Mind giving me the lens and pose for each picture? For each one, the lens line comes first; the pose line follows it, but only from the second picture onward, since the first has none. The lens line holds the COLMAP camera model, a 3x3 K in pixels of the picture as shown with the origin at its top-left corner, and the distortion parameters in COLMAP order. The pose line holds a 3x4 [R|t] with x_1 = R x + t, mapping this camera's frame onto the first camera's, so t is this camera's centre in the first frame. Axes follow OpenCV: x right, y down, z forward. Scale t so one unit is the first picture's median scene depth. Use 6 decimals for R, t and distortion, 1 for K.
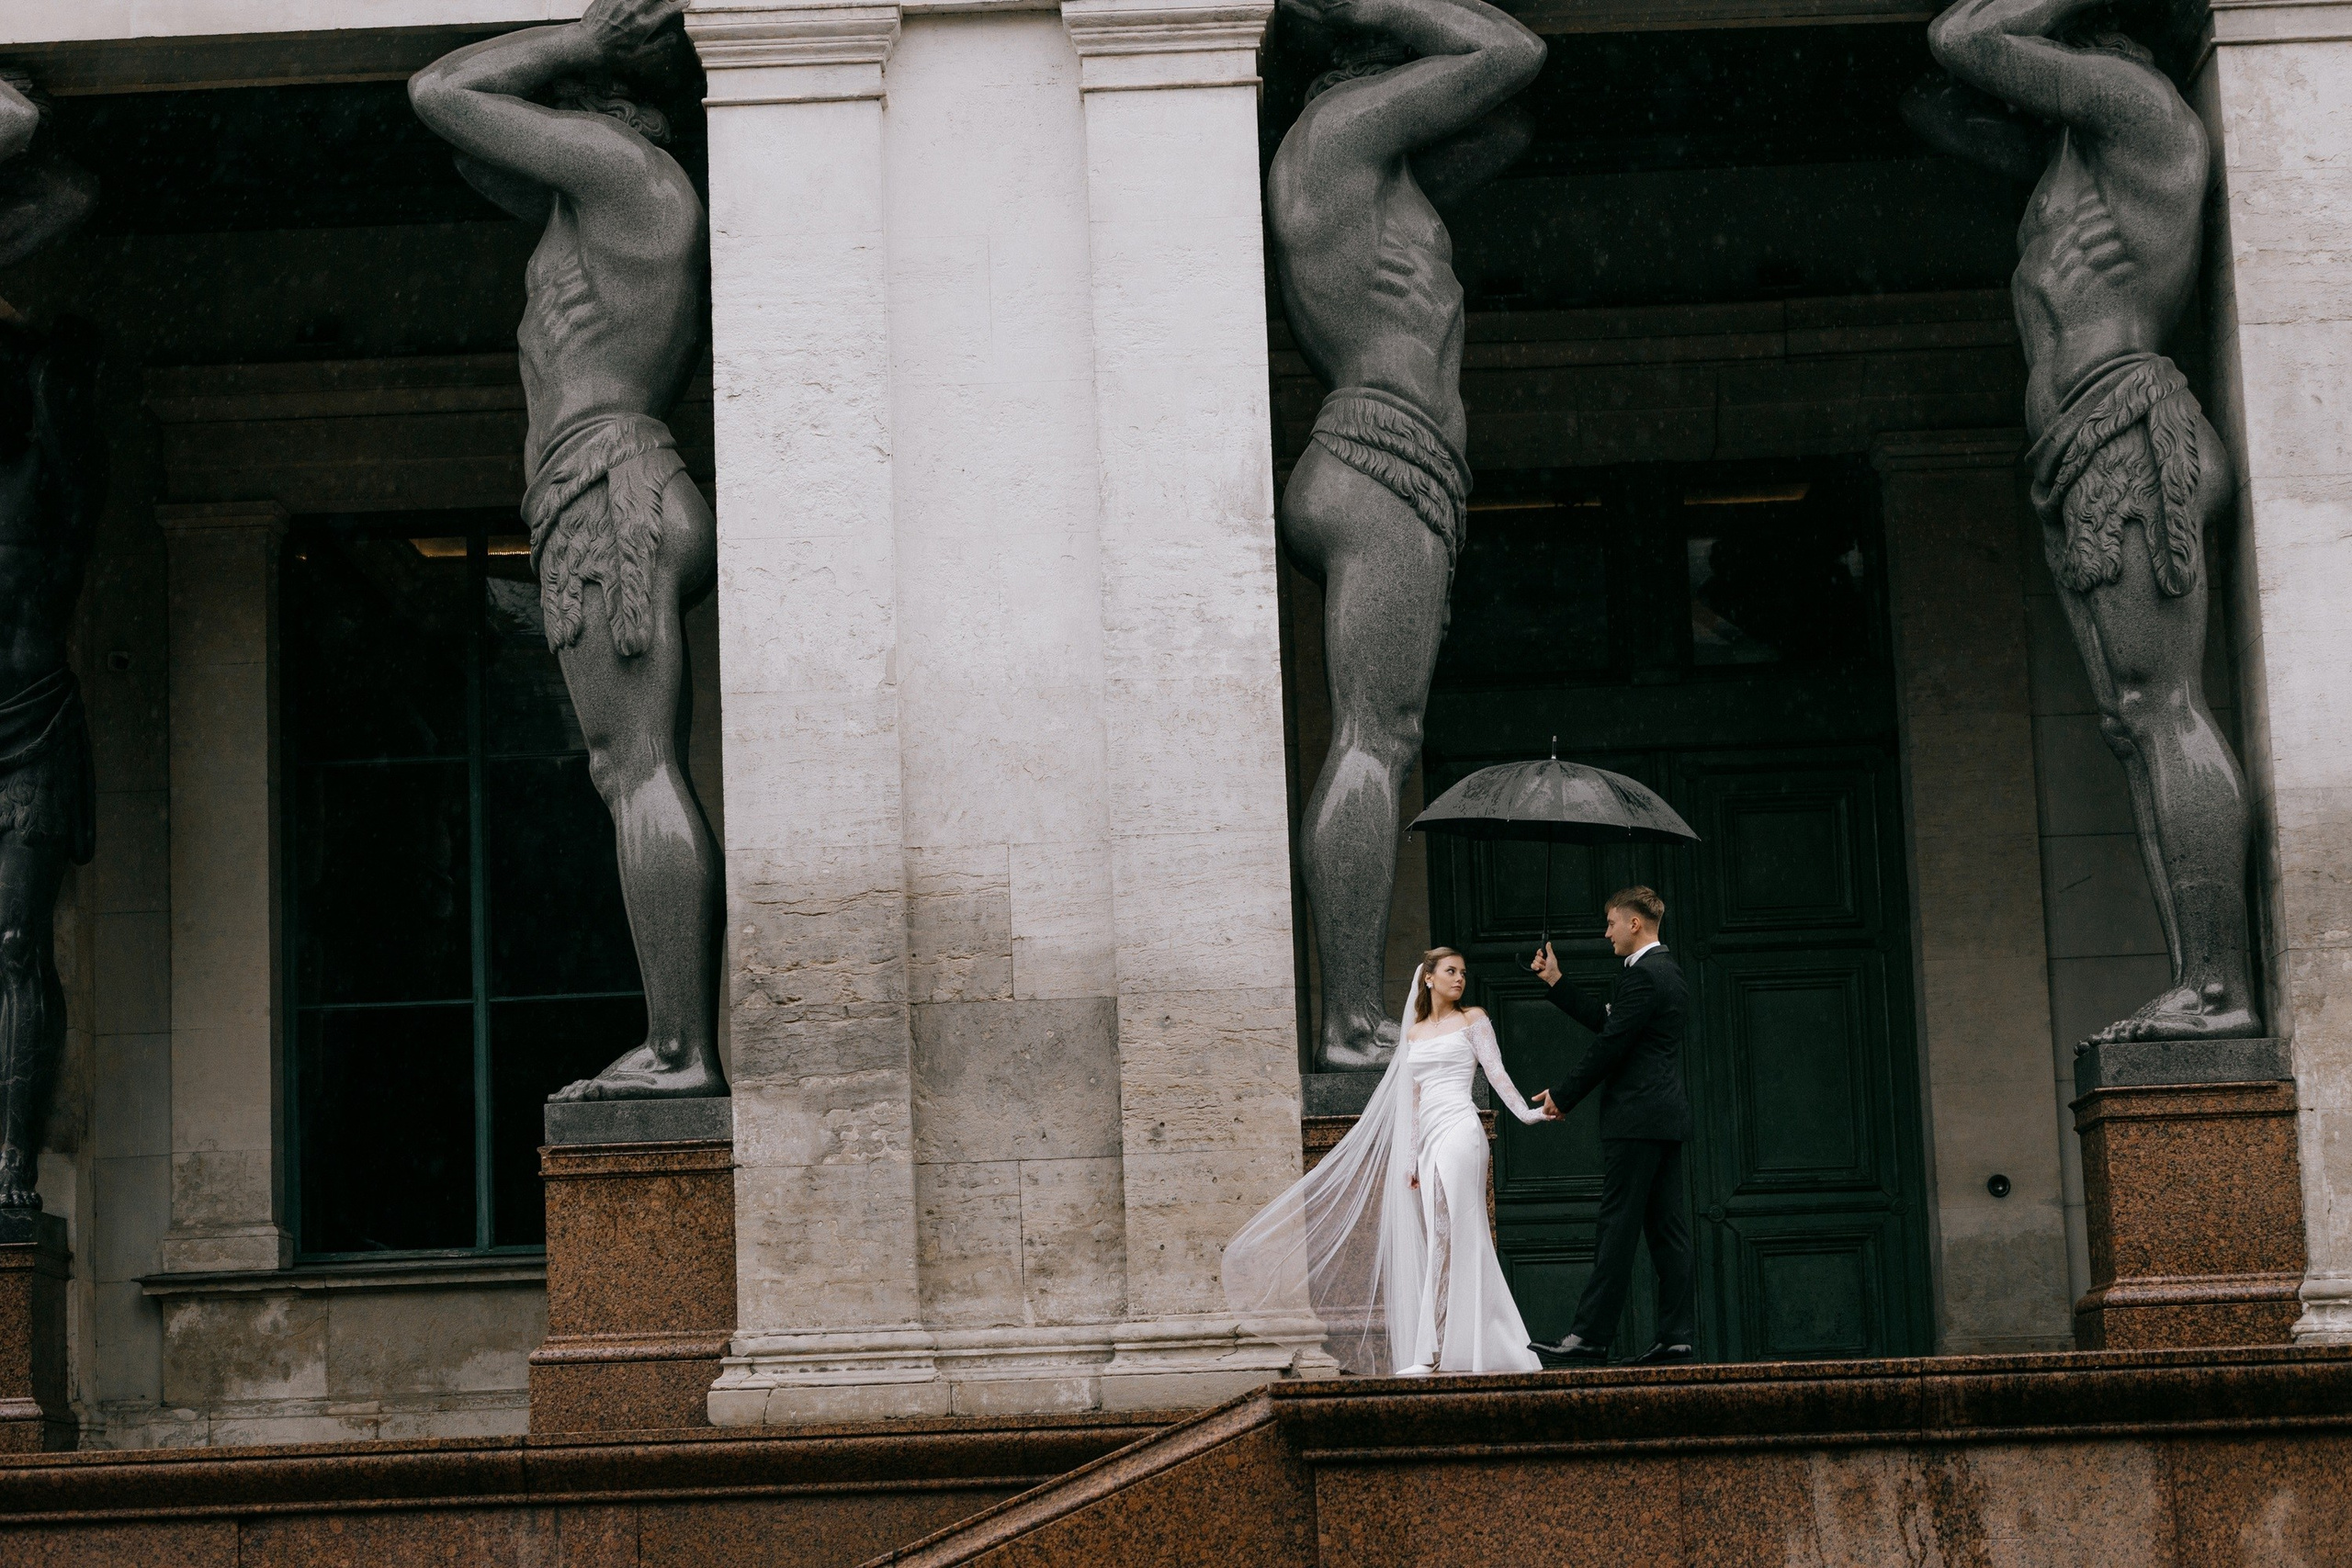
lens RADIAL K [[4800.7, 0, 1176.0], [0, 4800.7, 784.0], [0, 0, 1]] dist [-0.039184, 0.411075]
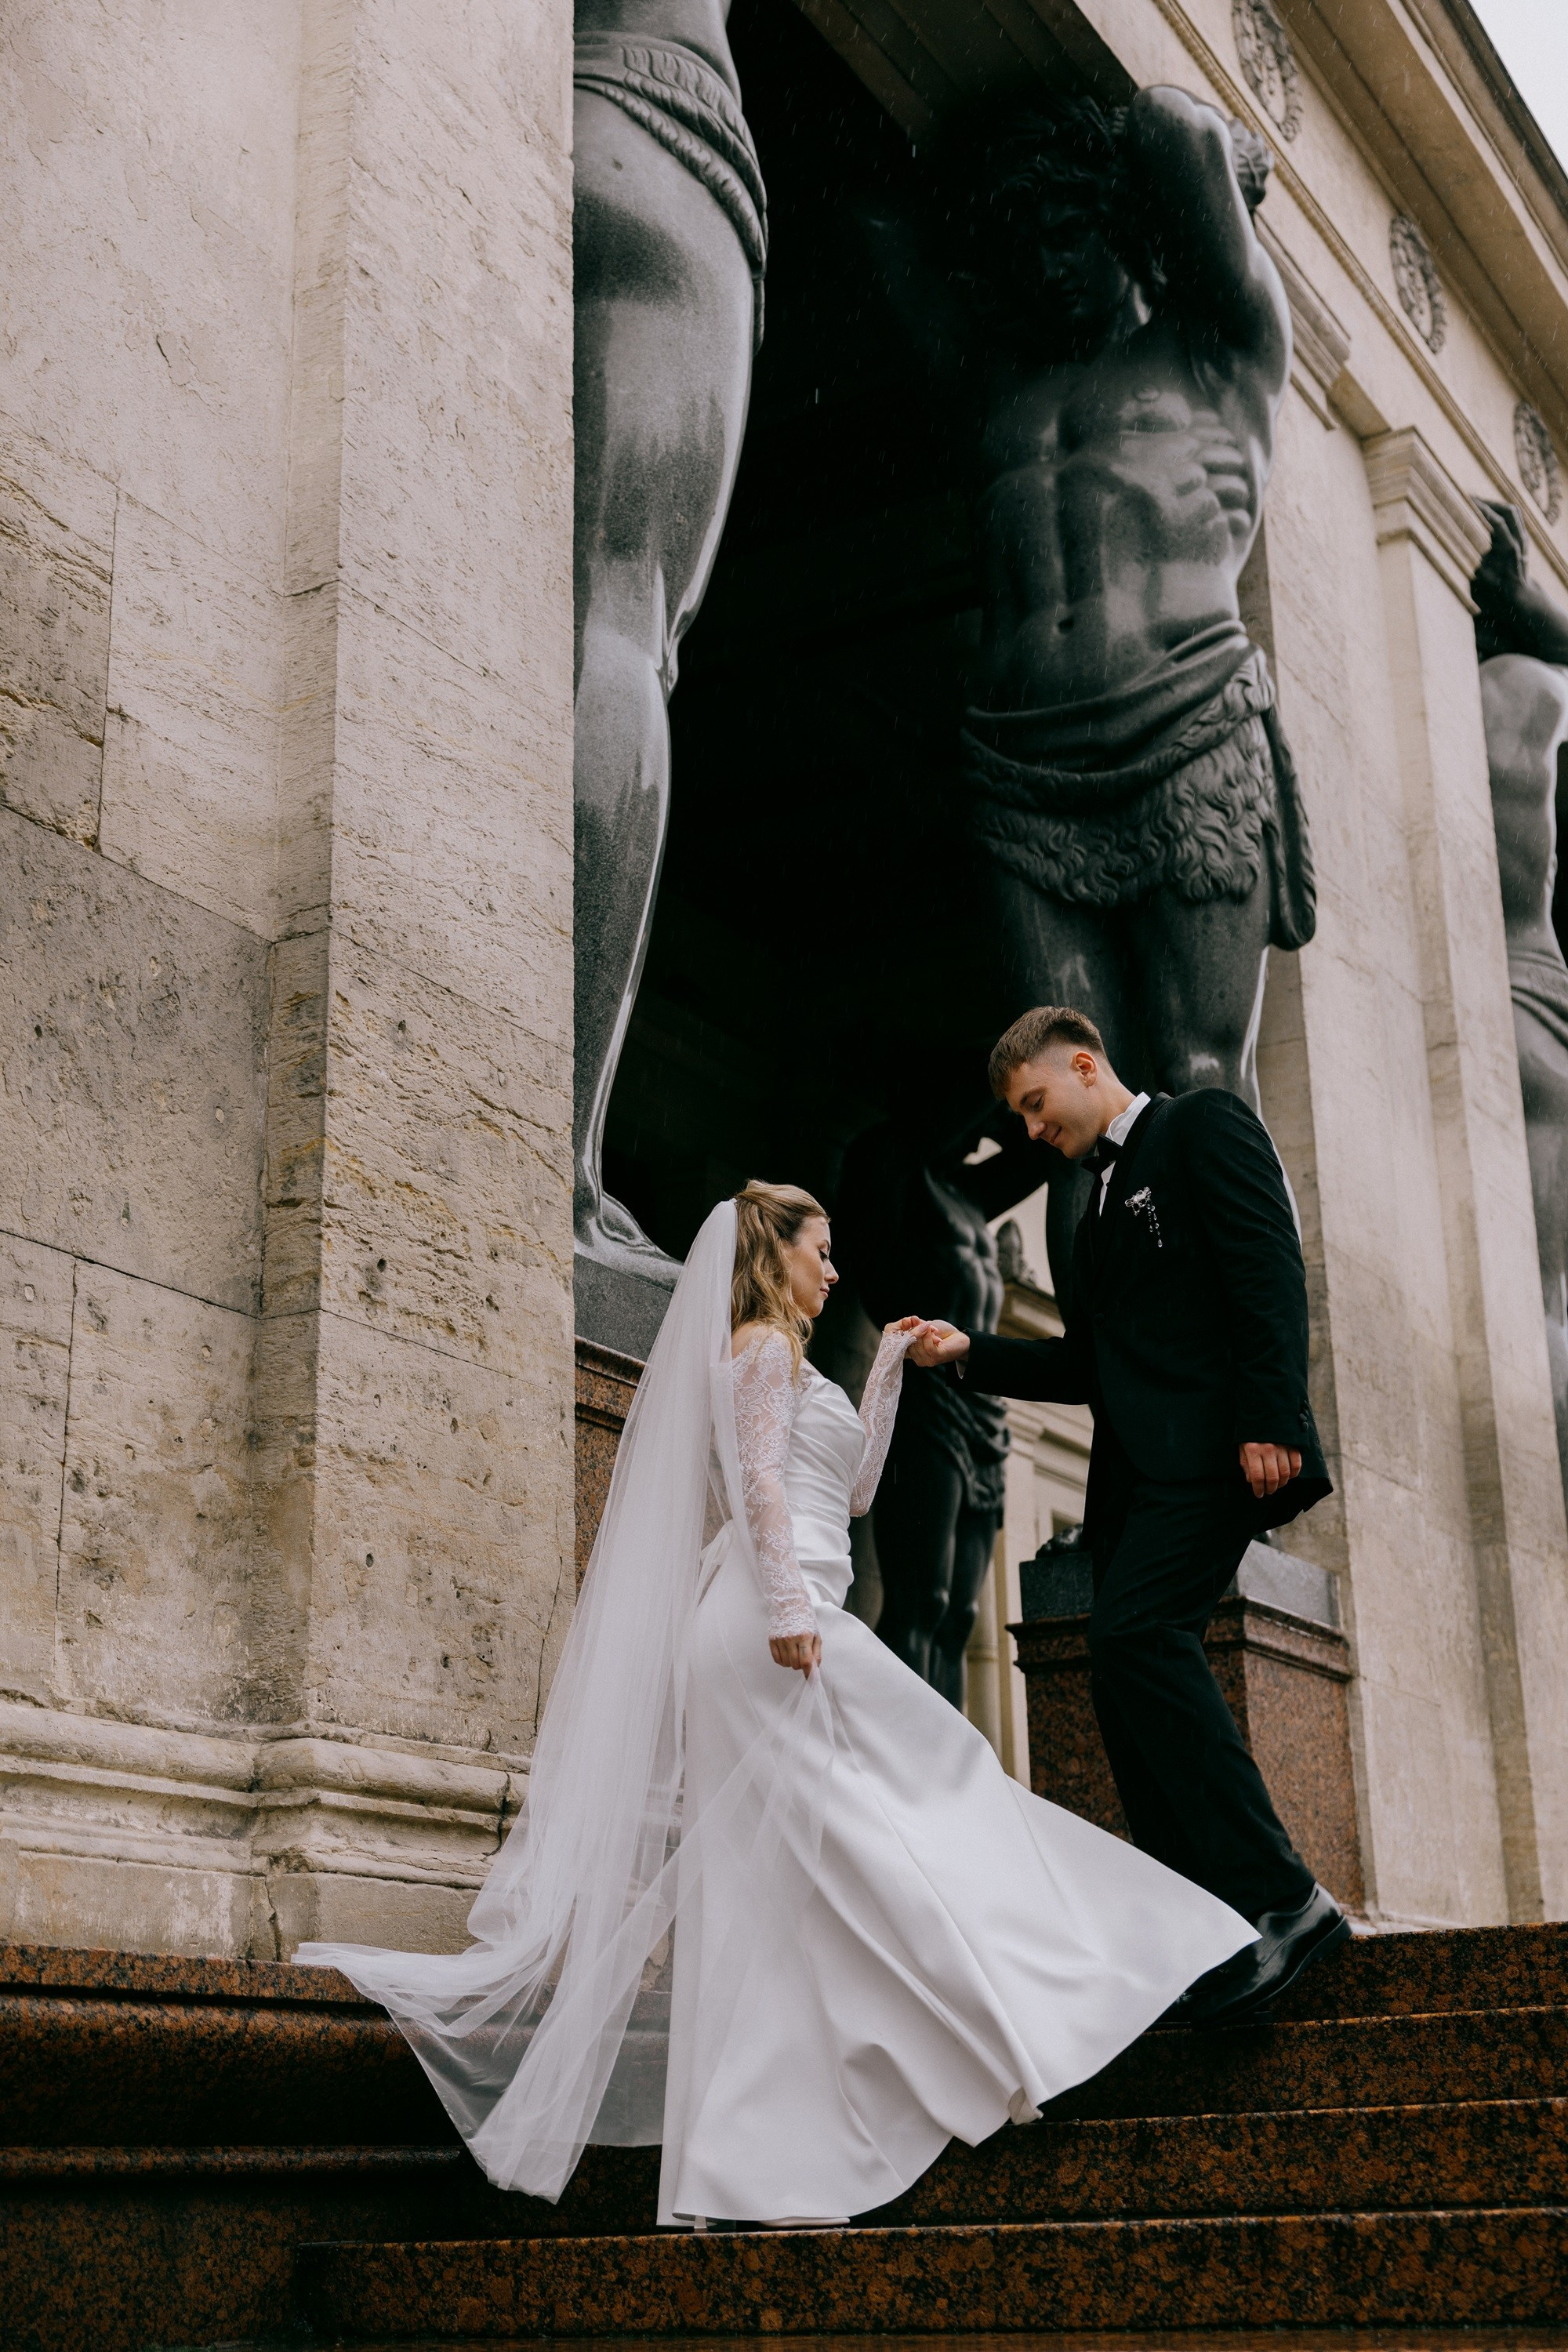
lens RADIAL K [[3092.9, 0, 784.0], [0, 3092.9, 1176.0], [0, 0, 1]] dist [-0.004150, -0.013067]
pose [[0.468838, 0.297618, 0.831634, -0.206442], [-0.138086, 0.954644, -0.263793, 0.127716], [-0.872424, 0.008839, 0.488670, 0.838206]]
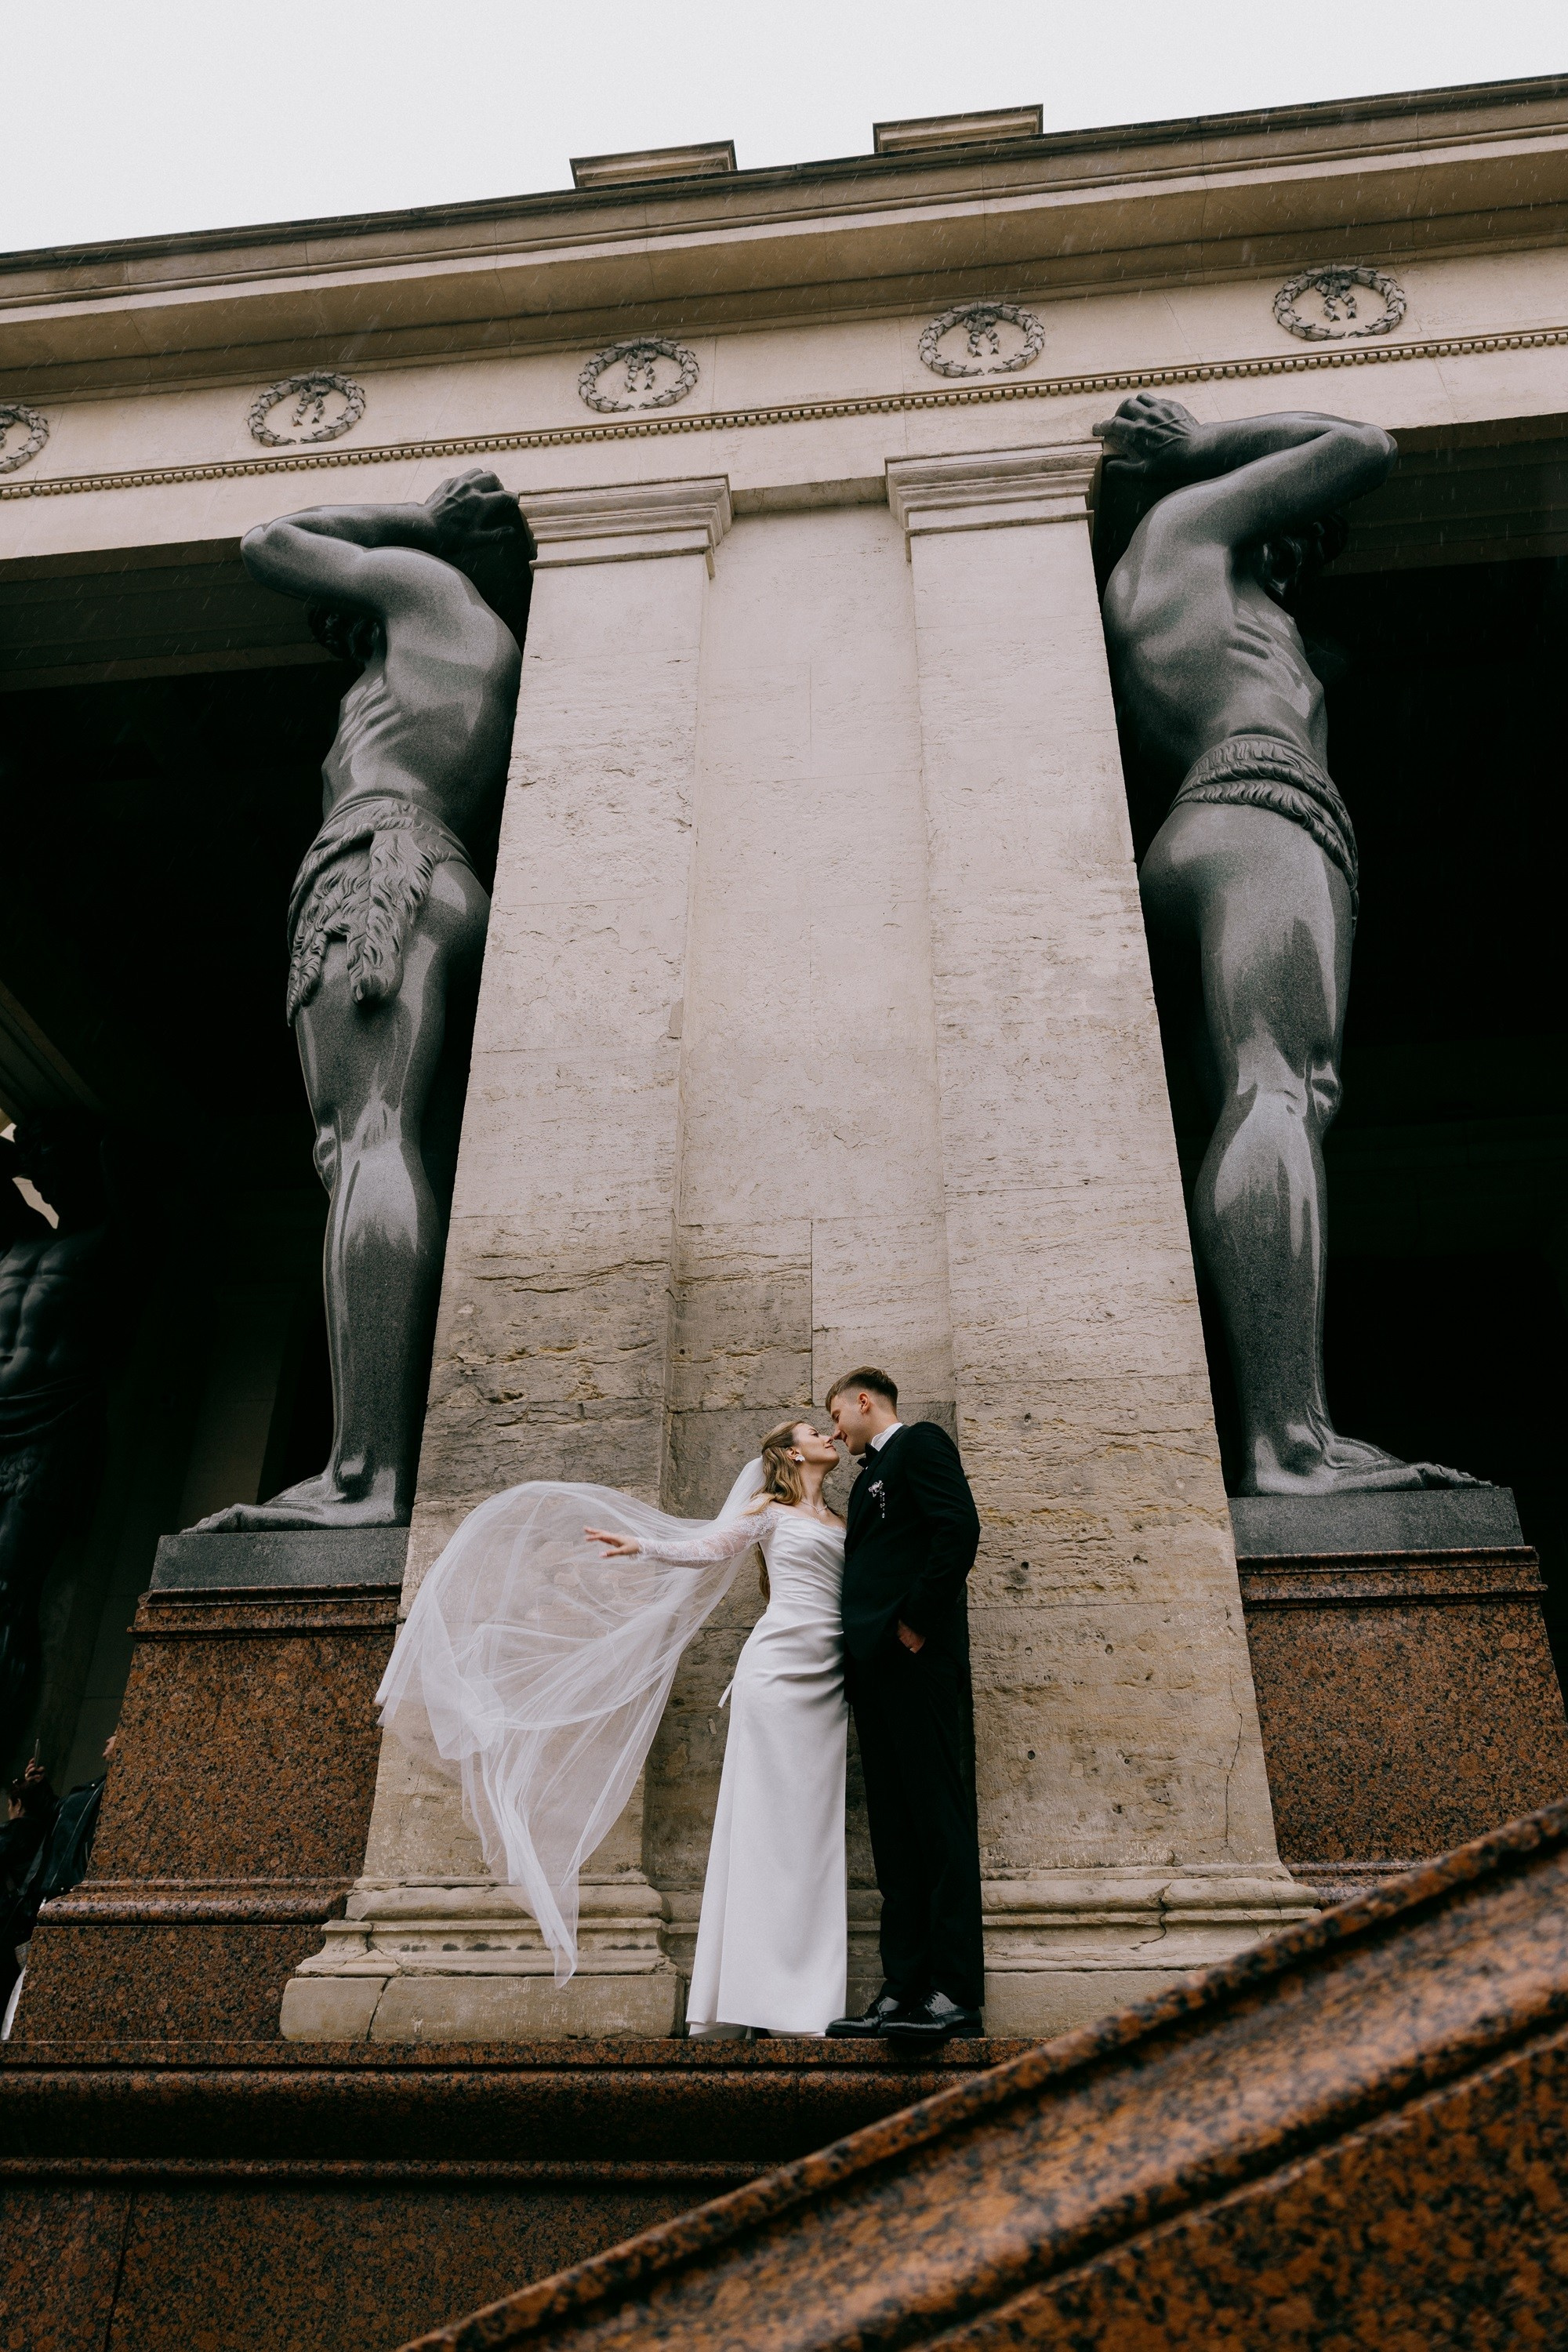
lens RADIAL K [[1657.6, 0, 799.6], [0, 1657.6, 1147.0], [0, 0, 1]] dist [-0.003703, -0.006695]
pose [[0.995964, -0.009083, -0.089288, -0.013018], [-0.026939, 0.918737, -0.393949, 0.108836], [0.085611, 0.394764, 0.914785, 0.758786]]
